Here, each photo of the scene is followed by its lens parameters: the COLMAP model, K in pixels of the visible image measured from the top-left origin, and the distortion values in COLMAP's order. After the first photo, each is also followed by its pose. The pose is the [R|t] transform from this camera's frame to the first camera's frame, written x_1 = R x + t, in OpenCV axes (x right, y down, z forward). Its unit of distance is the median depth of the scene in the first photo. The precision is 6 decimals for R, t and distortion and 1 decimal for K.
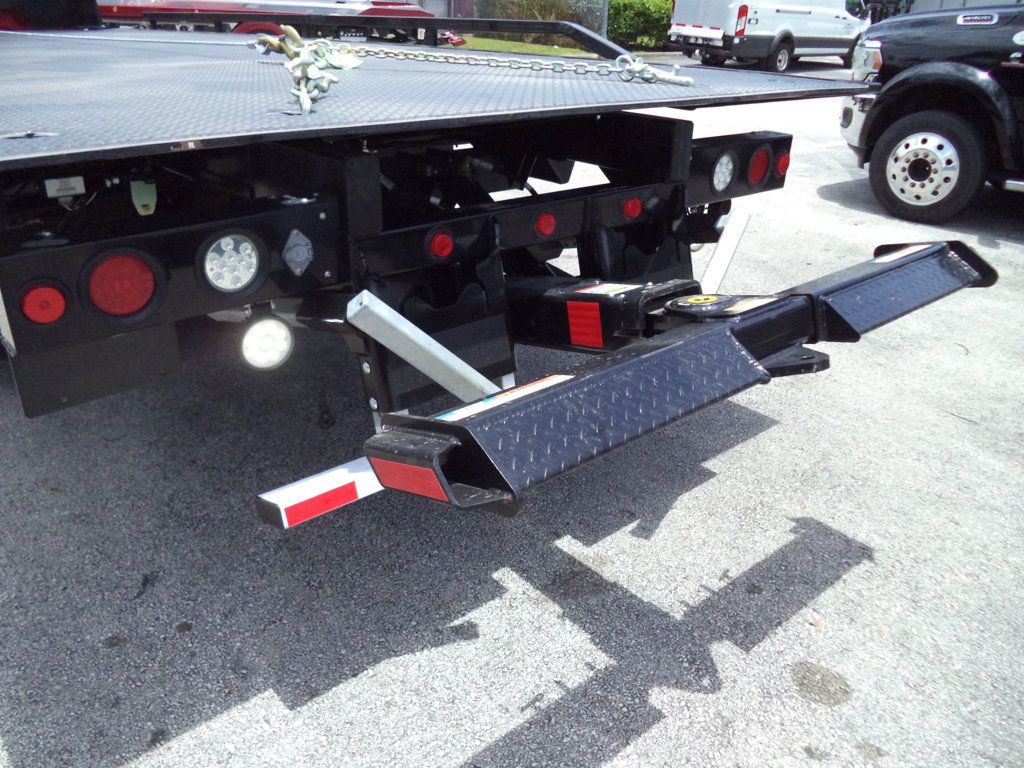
lens RADIAL K [[828.9, 0, 516.5], [0, 828.9, 390.2], [0, 0, 1]] dist [-0.028002, 0.004237]
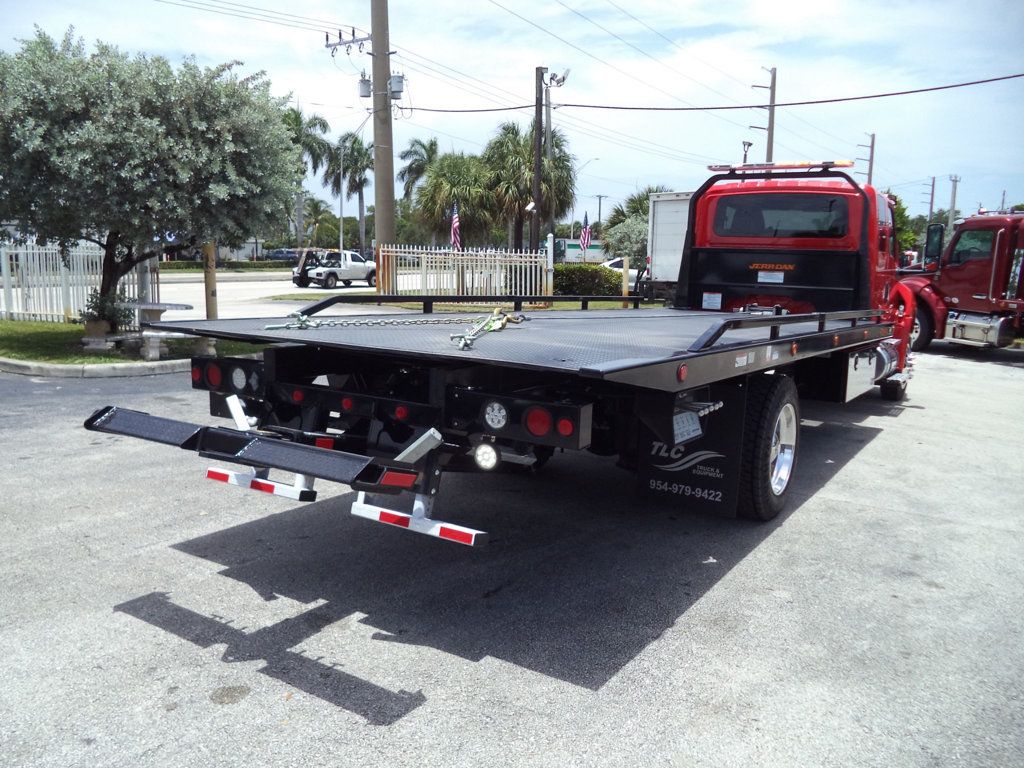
lens RADIAL K [[828.9, 0, 521.7], [0, 828.9, 397.7], [0, 0, 1]] dist [-0.028002, 0.004237]
pose [[0.281347, 0.135770, -0.949953, 1.434418], [-0.437986, 0.898981, -0.001233, -0.286830], [0.853822, 0.416413, 0.312391, 0.562802]]
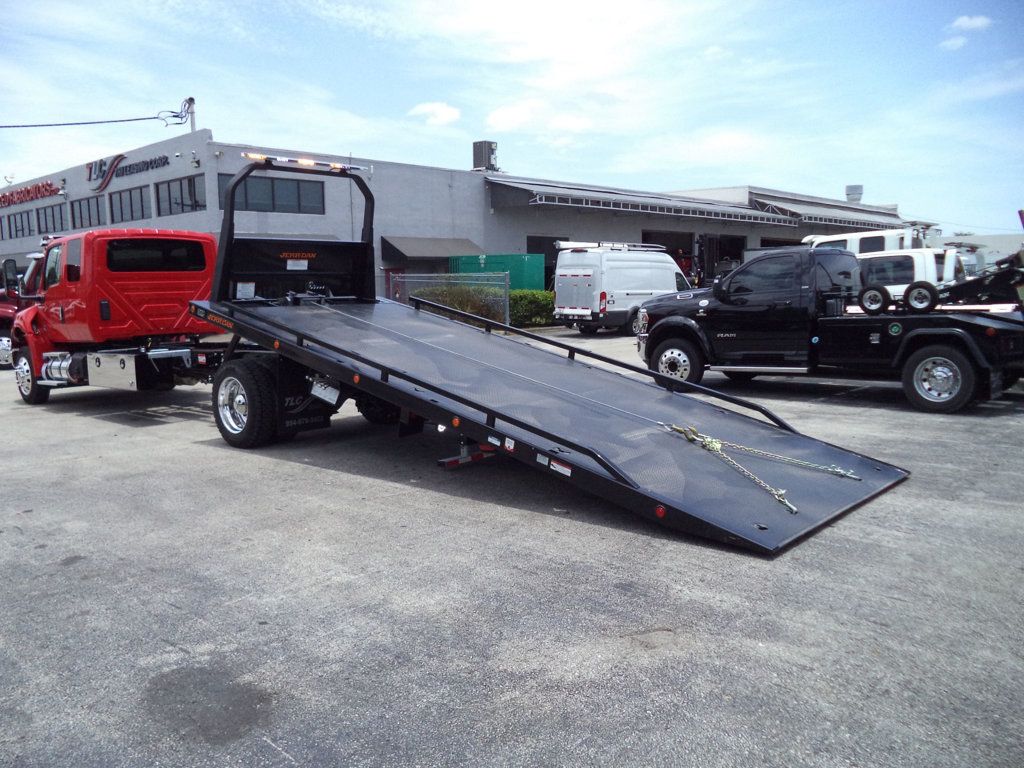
lens RADIAL K [[828.9, 0, 517.5], [0, 828.9, 388.3], [0, 0, 1]] dist [-0.028002, 0.004237]
pose [[0.991989, -0.069173, 0.105703, -0.238343], [0.099506, 0.943364, -0.316485, 0.894598], [-0.077824, 0.324467, 0.942690, -1.999316]]
